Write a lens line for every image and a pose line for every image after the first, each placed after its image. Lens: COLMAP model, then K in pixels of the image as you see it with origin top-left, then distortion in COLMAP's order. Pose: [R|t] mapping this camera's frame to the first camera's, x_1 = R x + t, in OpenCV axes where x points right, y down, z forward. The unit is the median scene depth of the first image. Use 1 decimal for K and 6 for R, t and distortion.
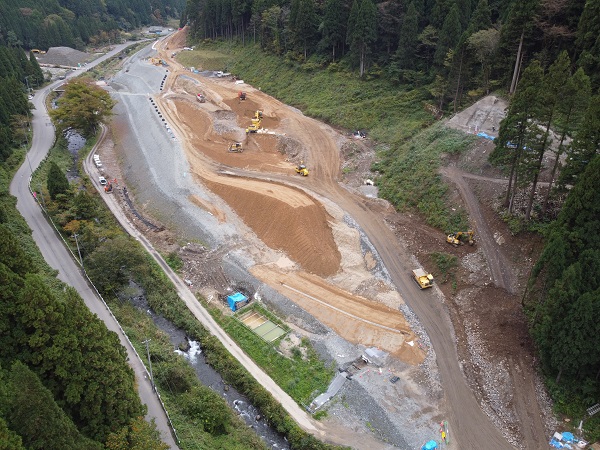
lens RADIAL K [[423.7, 0, 302.0], [0, 423.7, 226.3], [0, 0, 1]] dist [0.005395, -0.003281]
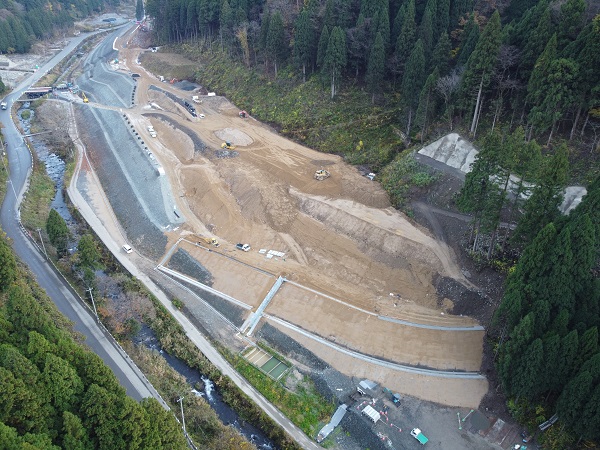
lens RADIAL K [[423.7, 0, 296.5], [0, 423.7, 222.8], [0, 0, 1]] dist [0.005395, -0.003281]
pose [[0.995905, -0.036879, 0.082542, -0.051550], [0.032493, 0.998019, 0.053867, -0.107434], [-0.084365, -0.050964, 0.995131, -0.065739]]
